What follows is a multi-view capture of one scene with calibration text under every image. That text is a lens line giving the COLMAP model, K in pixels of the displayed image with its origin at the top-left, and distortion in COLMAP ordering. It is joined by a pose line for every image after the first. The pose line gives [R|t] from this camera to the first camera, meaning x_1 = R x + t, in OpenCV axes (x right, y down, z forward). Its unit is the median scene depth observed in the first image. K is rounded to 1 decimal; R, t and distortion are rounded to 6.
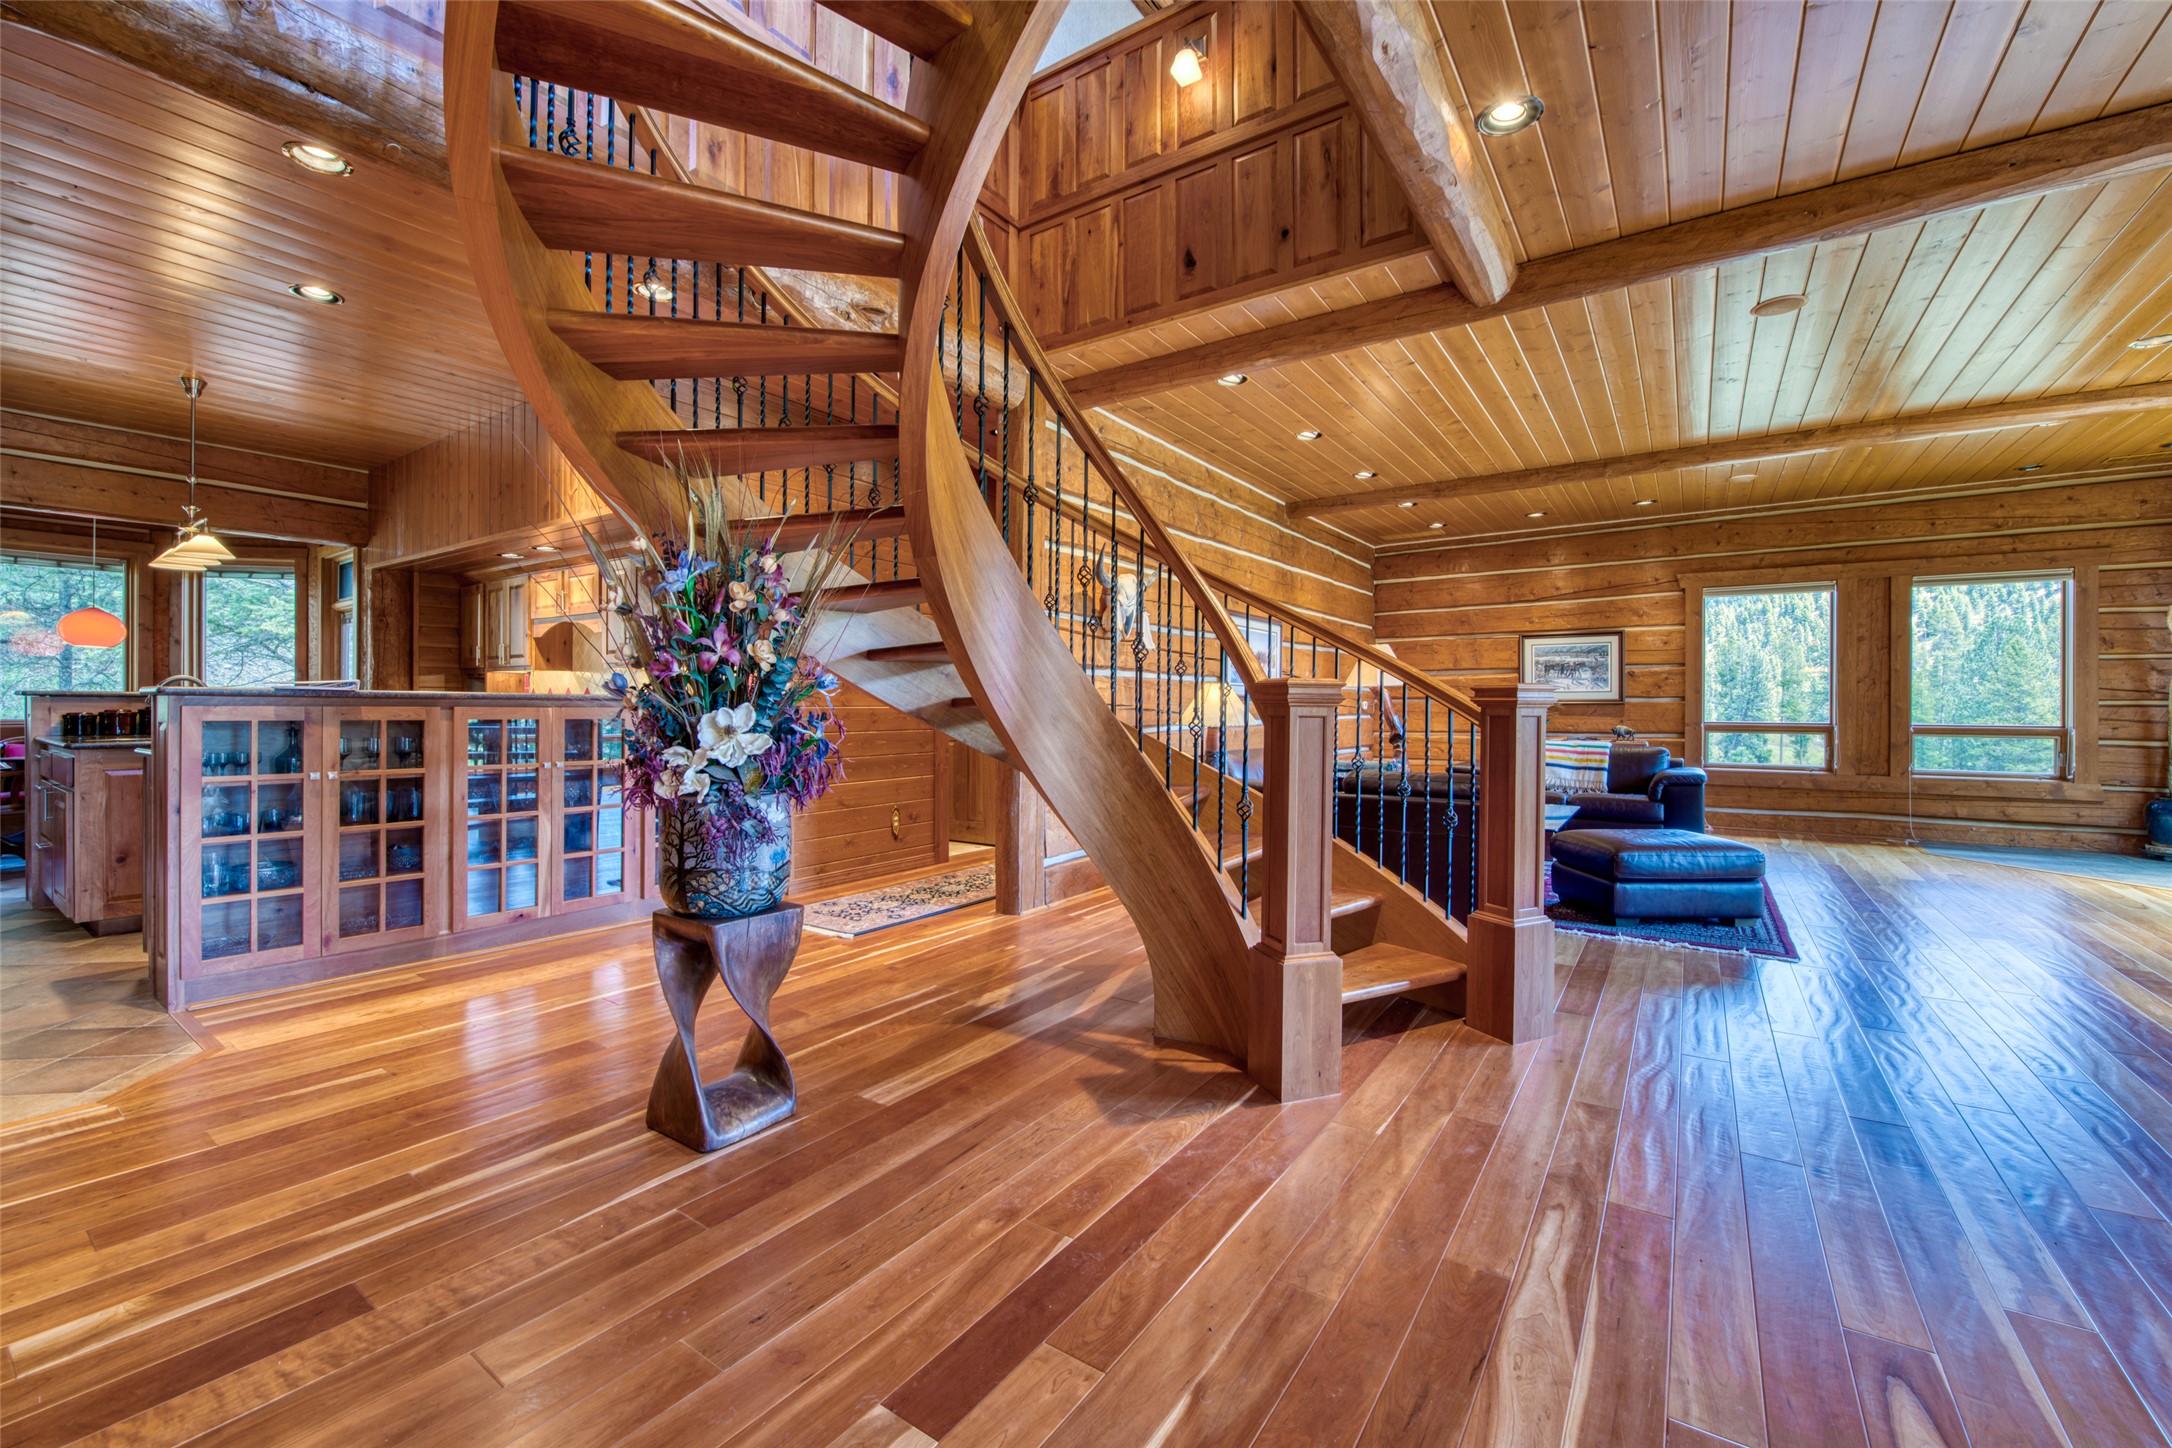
lens RADIAL K [[872.3, 0, 1092.2], [0, 872.3, 708.0], [0, 0, 1]] dist [-0.016577, -0.001594]
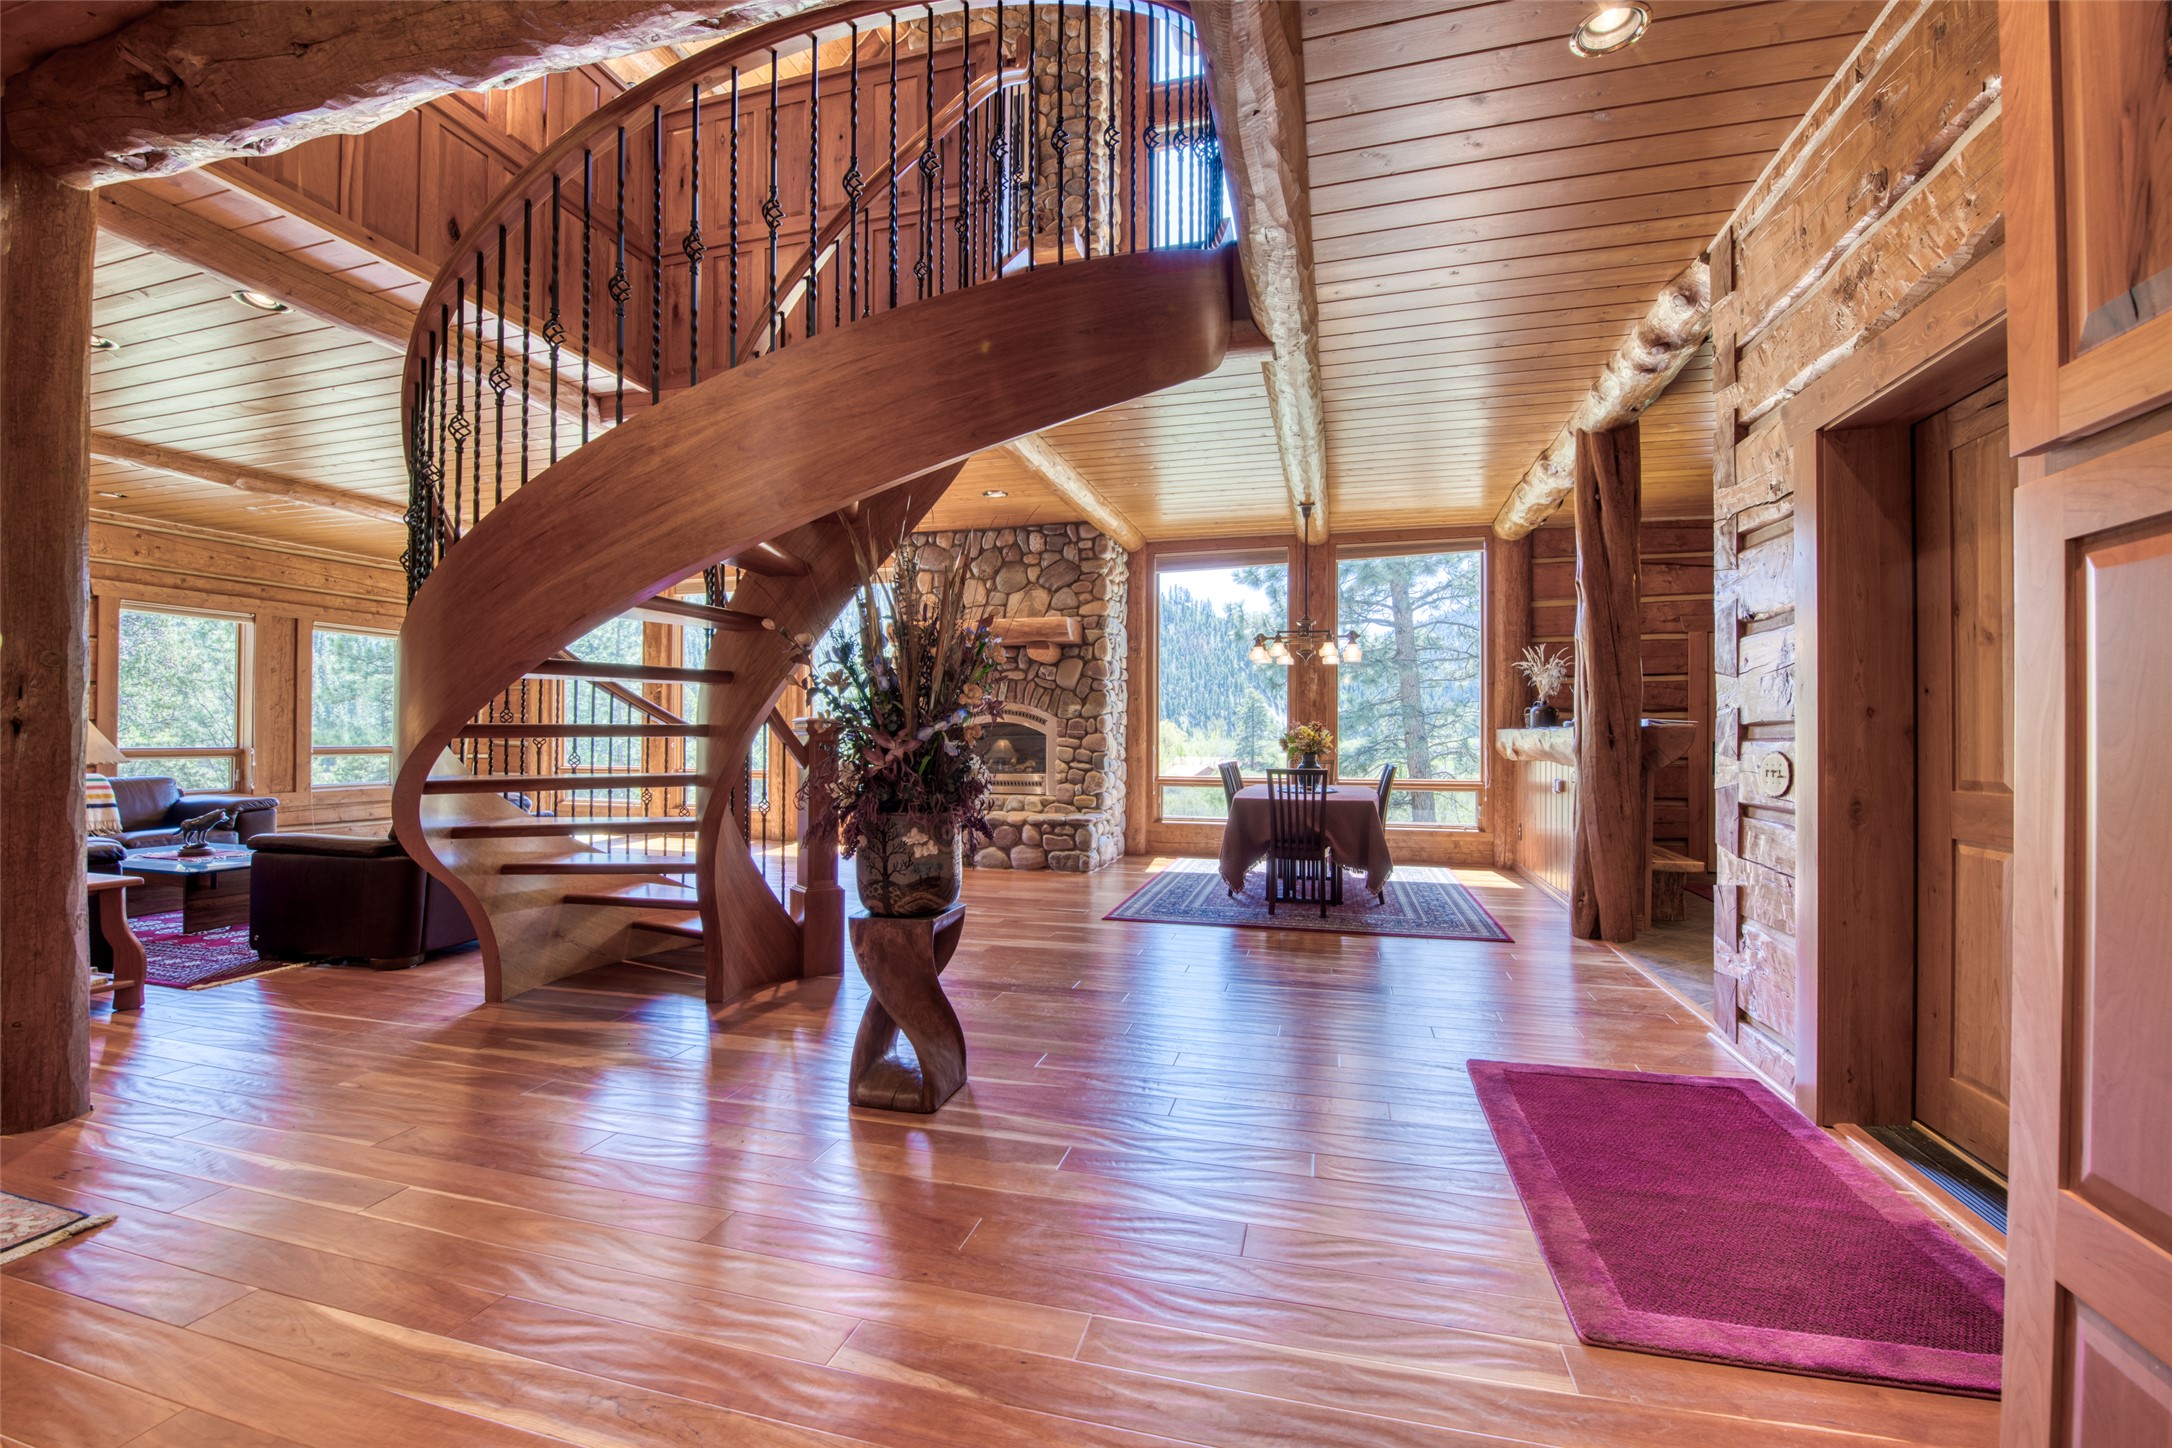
lens RADIAL K [[872.3, 0, 1097.7], [0, 872.3, 735.8], [0, 0, 1]] dist [-0.016577, -0.001594]
pose [[-0.323848, -0.004800, 0.946097, -1.065513], [-0.002132, 0.999988, 0.004344, -0.005497], [-0.946107, -0.000610, -0.323854, 0.754989]]
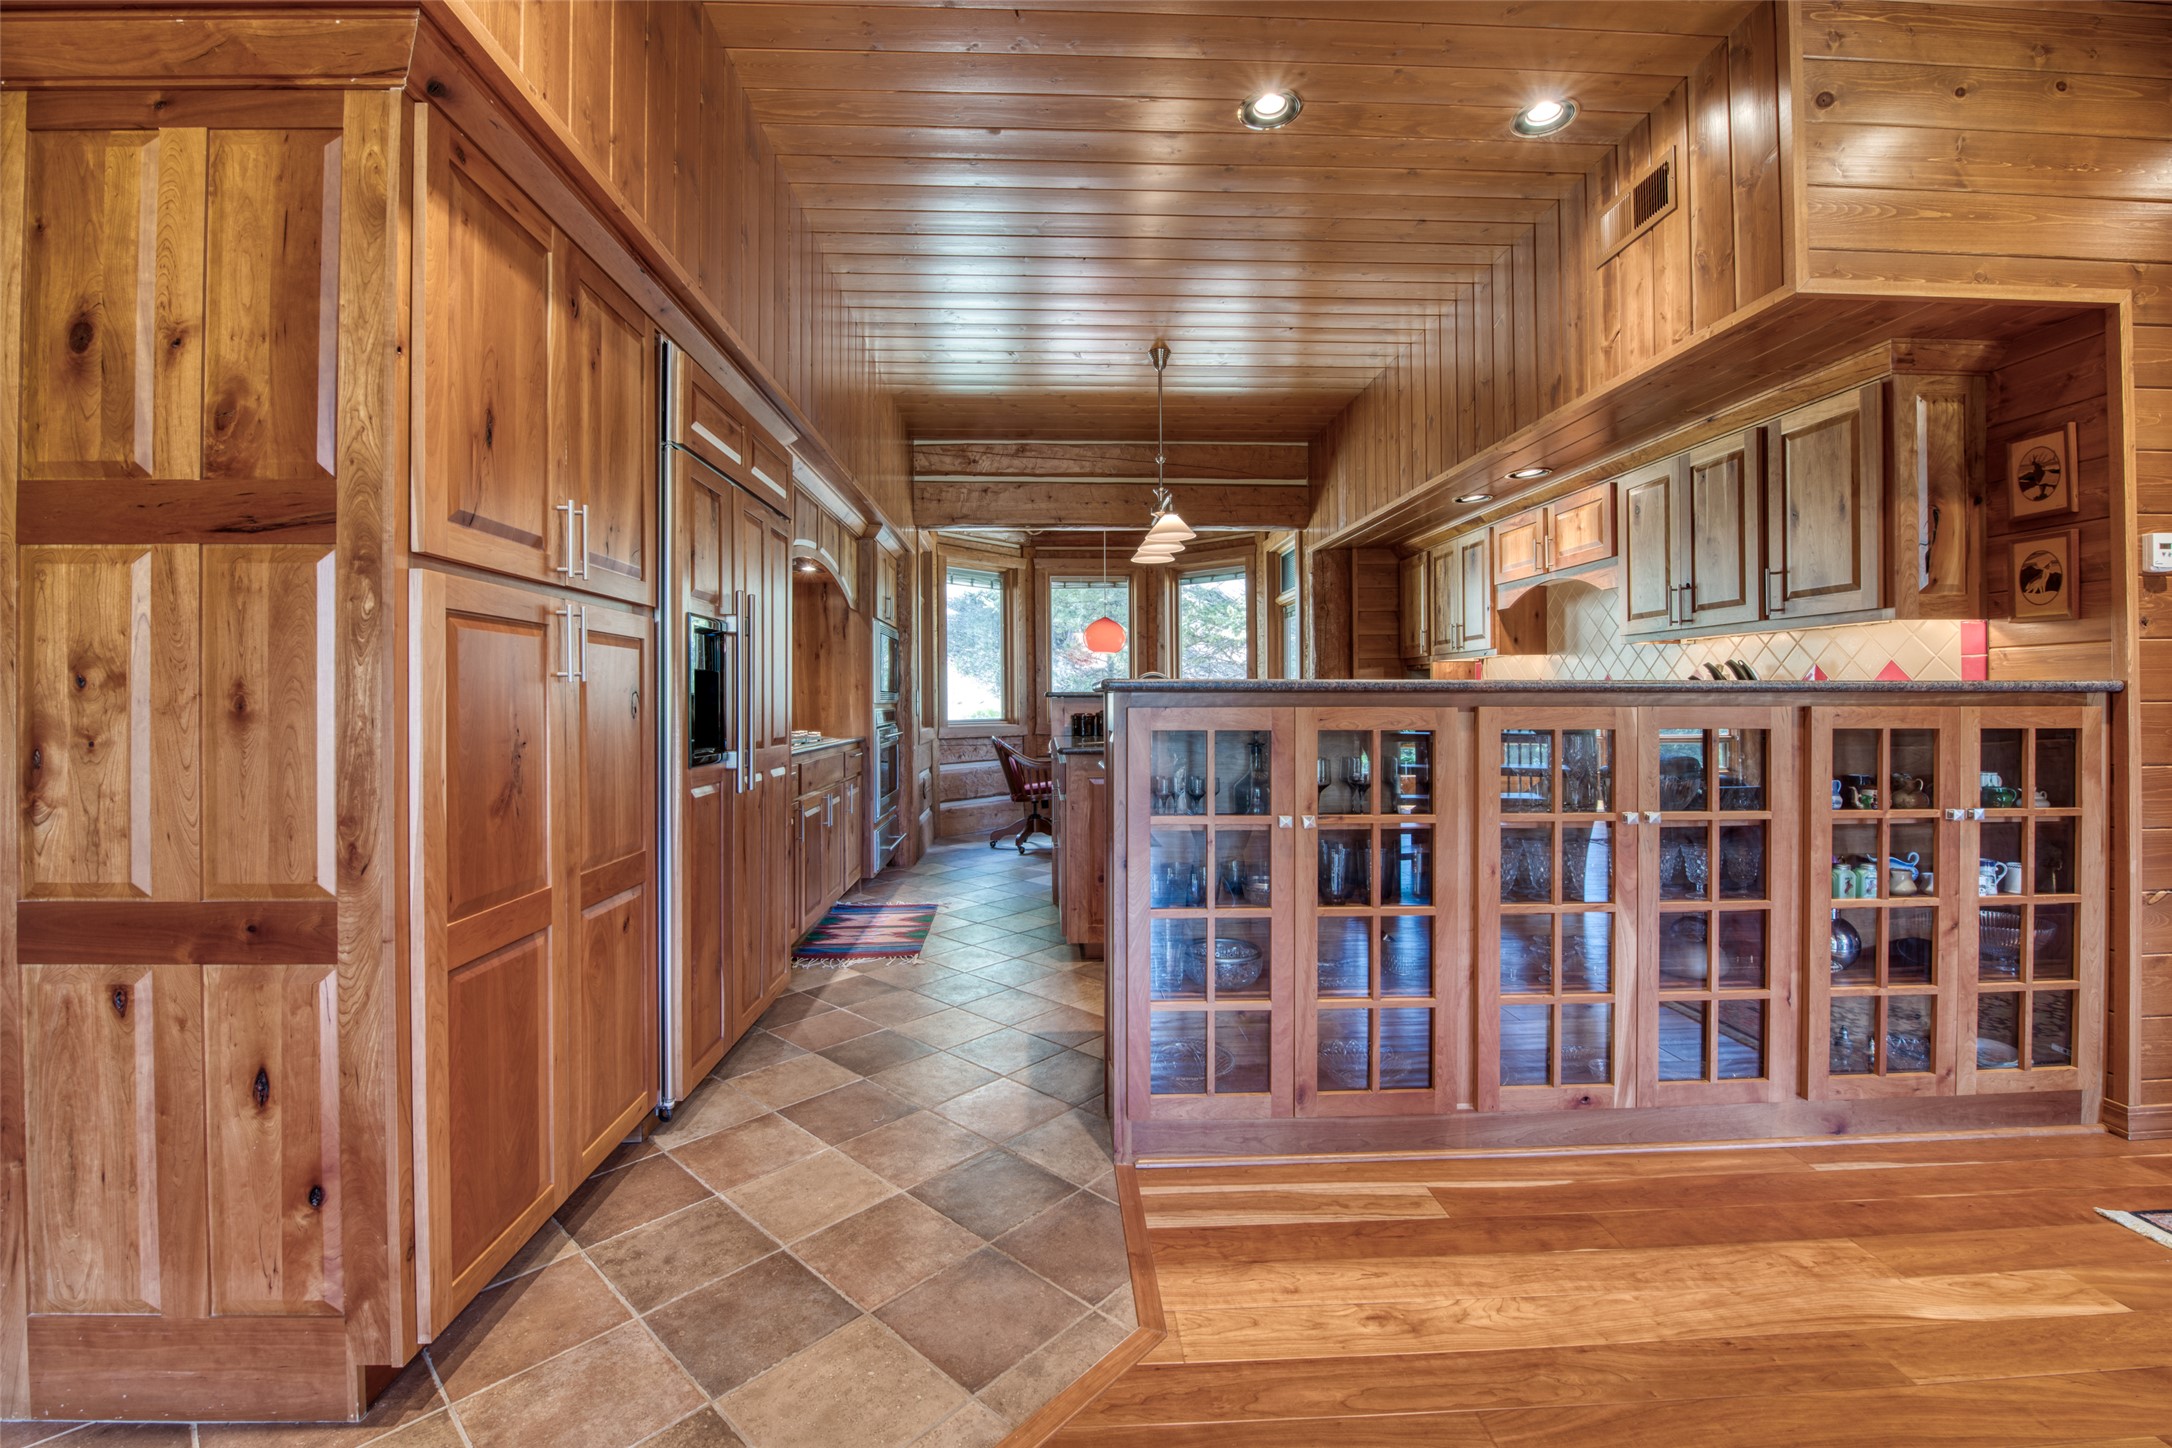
lens RADIAL K [[872.3, 0, 1082.1], [0, 872.3, 704.8], [0, 0, 1]] dist [-0.016577, -0.001594]
pose [[0.598747, -0.006155, -0.800915, -0.480719], [0.006291, 0.999976, -0.002981, -0.002377], [0.800914, -0.003254, 0.598771, 0.499250]]
